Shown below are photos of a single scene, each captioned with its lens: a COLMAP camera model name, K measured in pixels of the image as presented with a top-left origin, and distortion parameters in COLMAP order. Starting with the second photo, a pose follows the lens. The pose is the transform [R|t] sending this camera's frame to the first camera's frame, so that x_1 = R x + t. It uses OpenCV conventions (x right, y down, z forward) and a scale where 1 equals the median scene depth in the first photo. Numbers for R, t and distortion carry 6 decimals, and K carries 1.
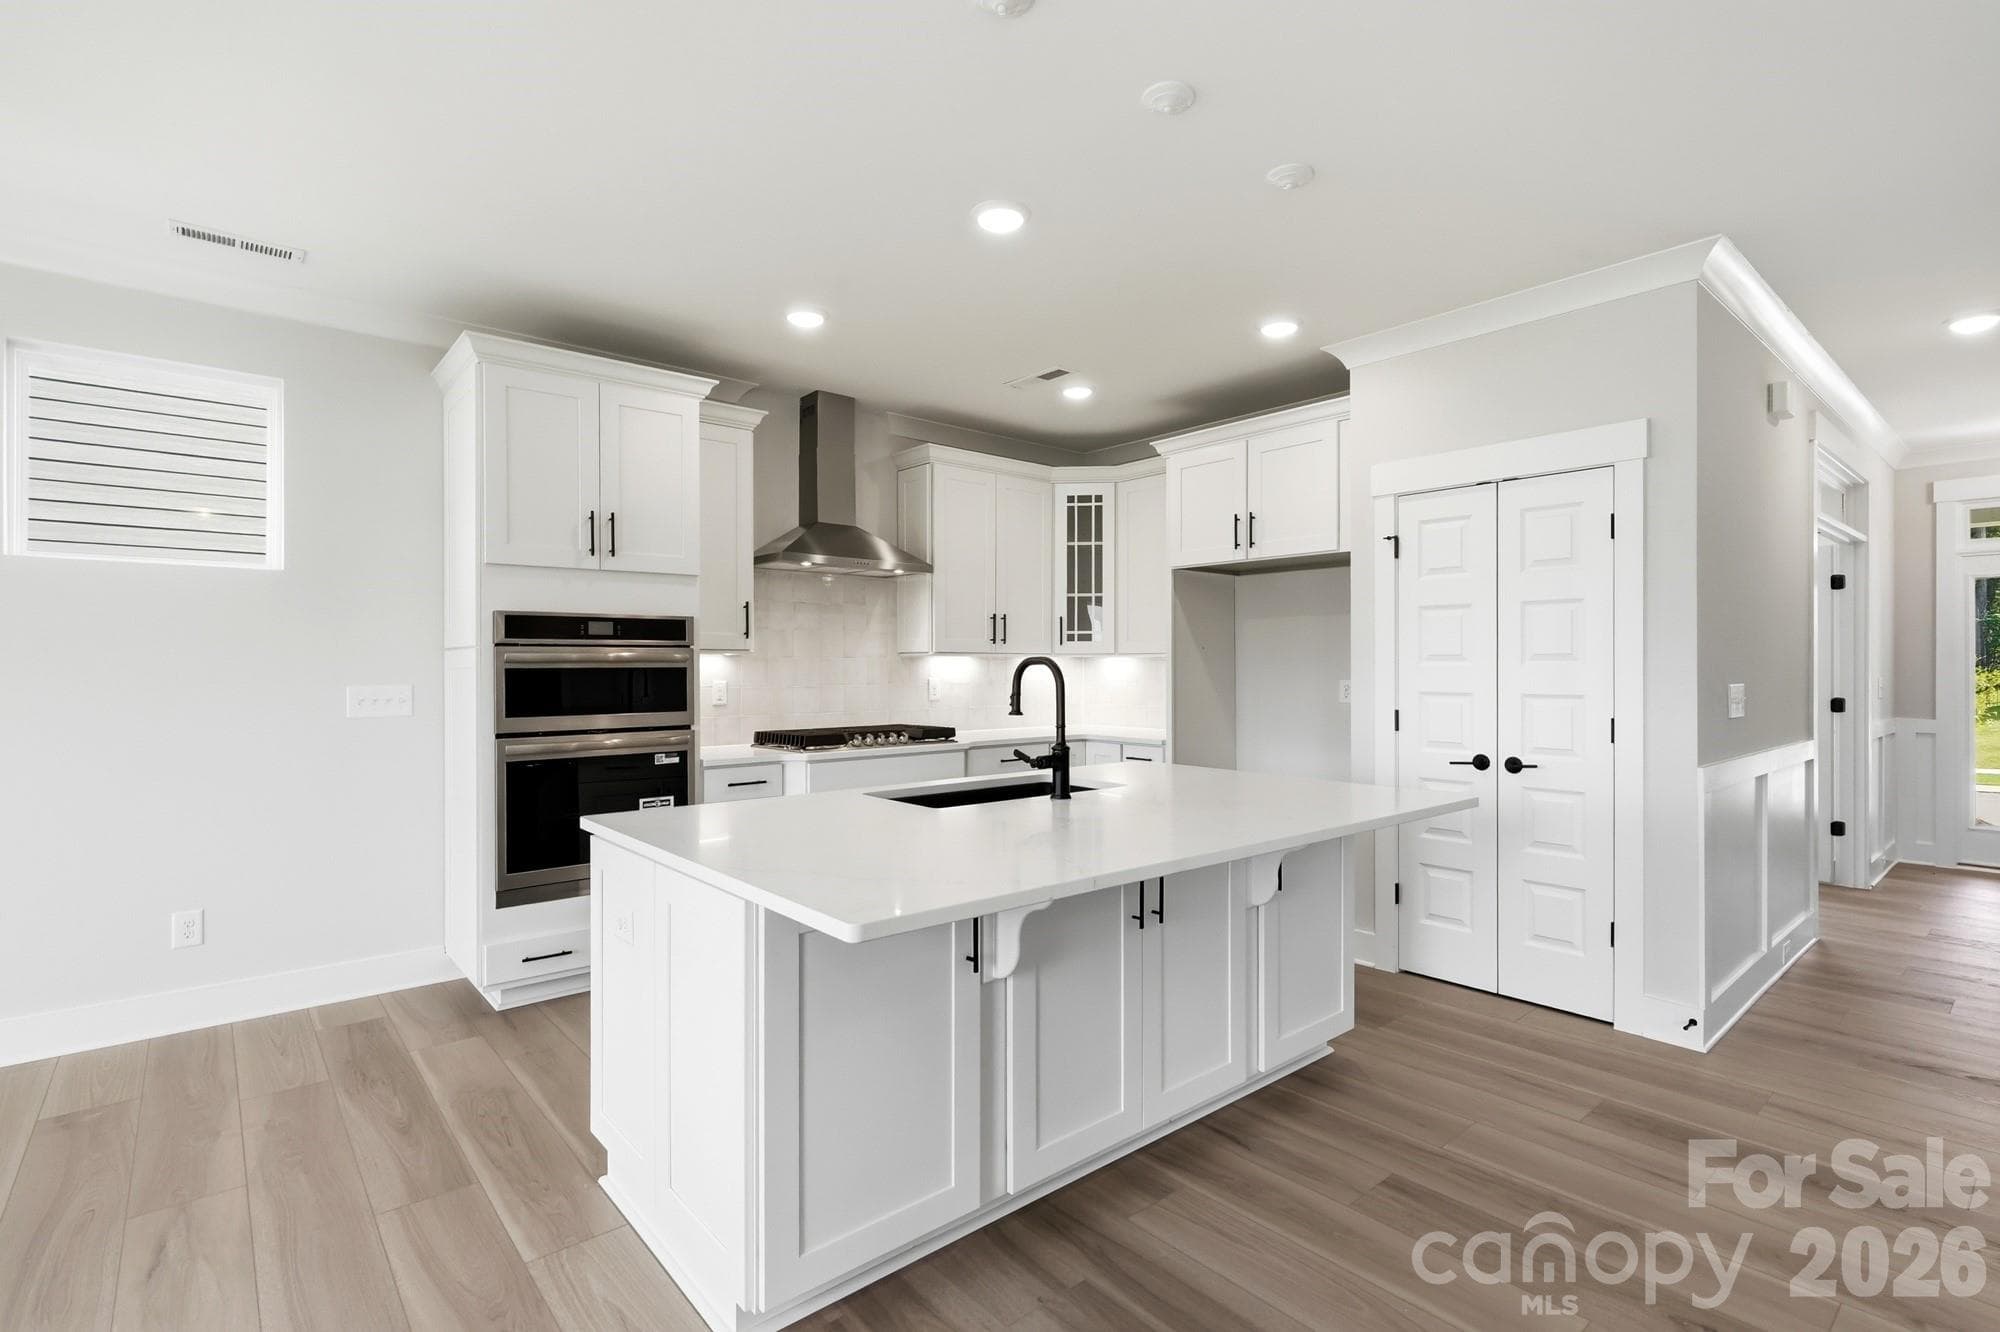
lens RADIAL K [[922.1, 0, 998.3], [0, 922.1, 669.9], [0, 0, 1]] dist [-0.019797, 0.009024]
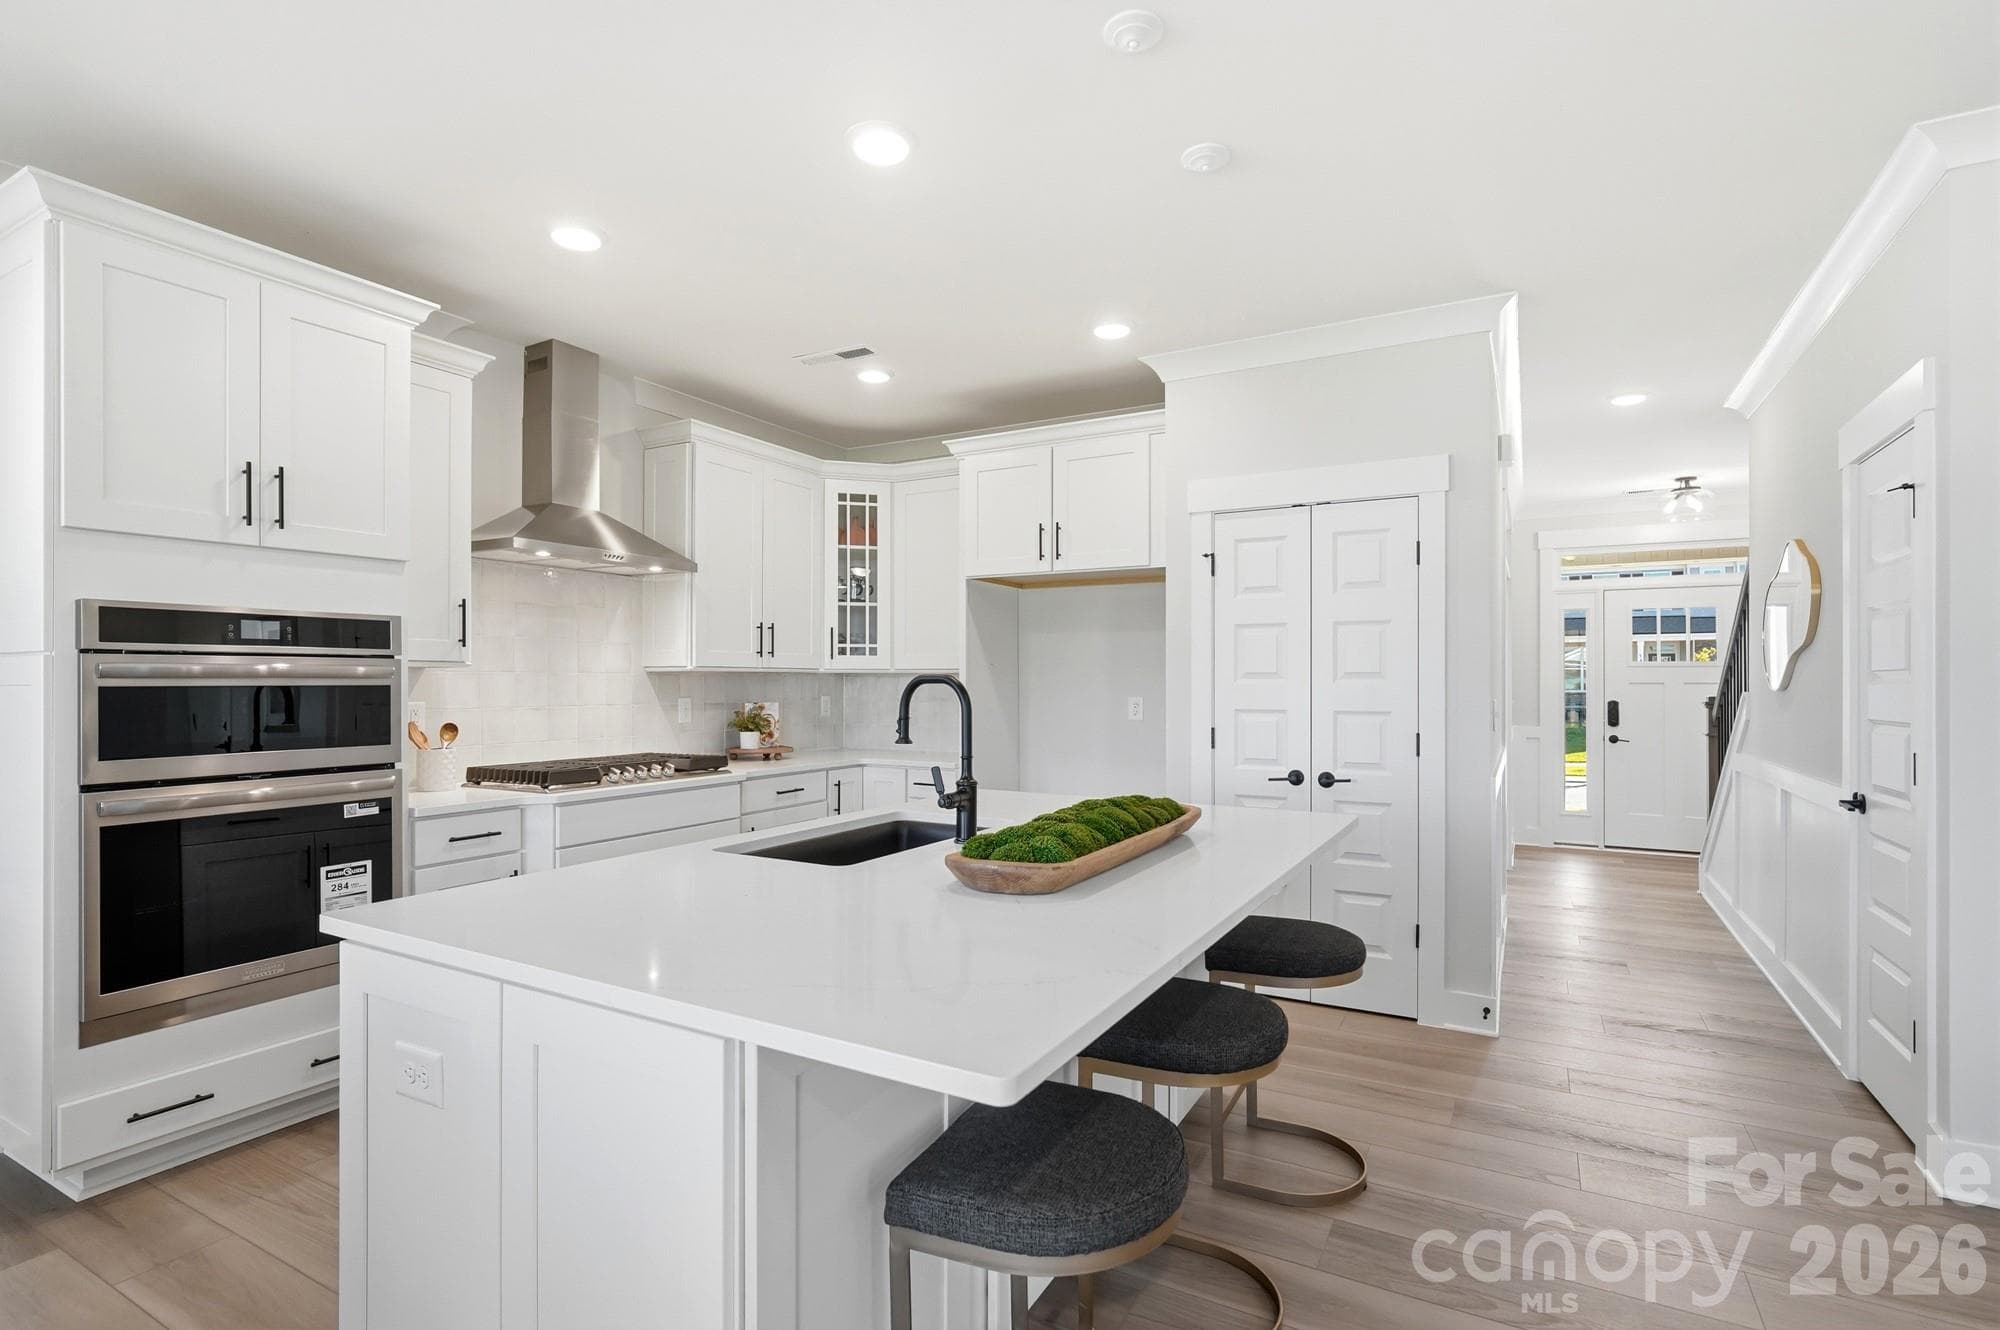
lens RADIAL K [[943.3, 0, 1006.4], [0, 943.3, 681.2], [0, 0, 1]] dist [-0.023265, 0.006583]
pose [[0.937417, 0.001606, 0.348206, -0.127805], [-0.000163, 0.999991, -0.004175, -0.002522], [-0.348209, 0.003857, 0.937409, 0.114628]]
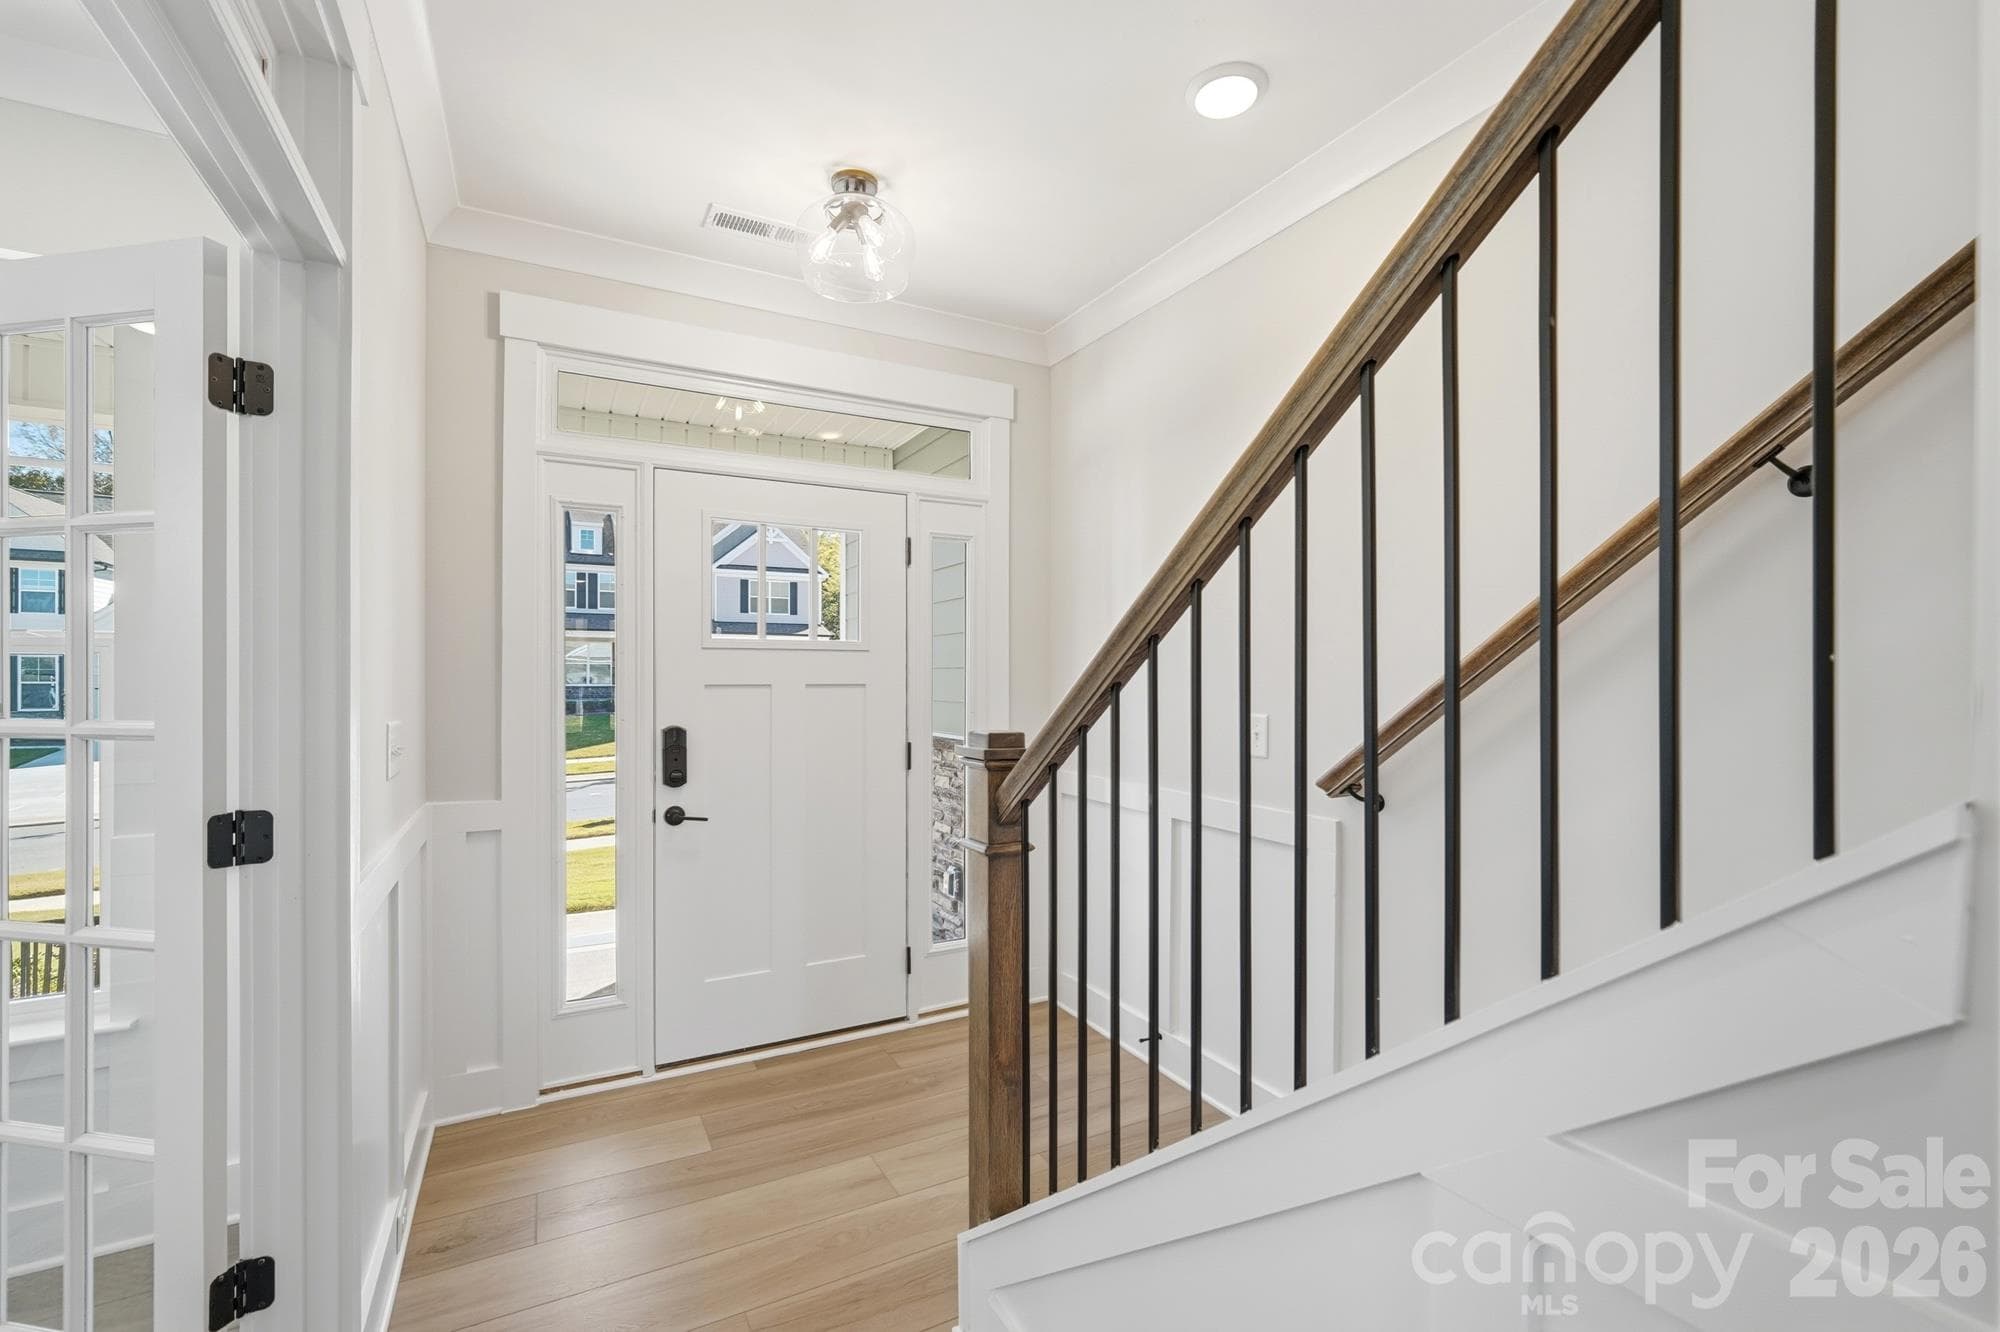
lens RADIAL K [[861.5, 0, 993.4], [0, 861.5, 671.2], [0, 0, 1]] dist [-0.036886, 0.014481]
pose [[0.211943, 0.000385, 0.977282, 1.049048], [-0.001225, 0.999999, -0.000128, -0.017703], [-0.977281, -0.001170, 0.211944, 1.059088]]
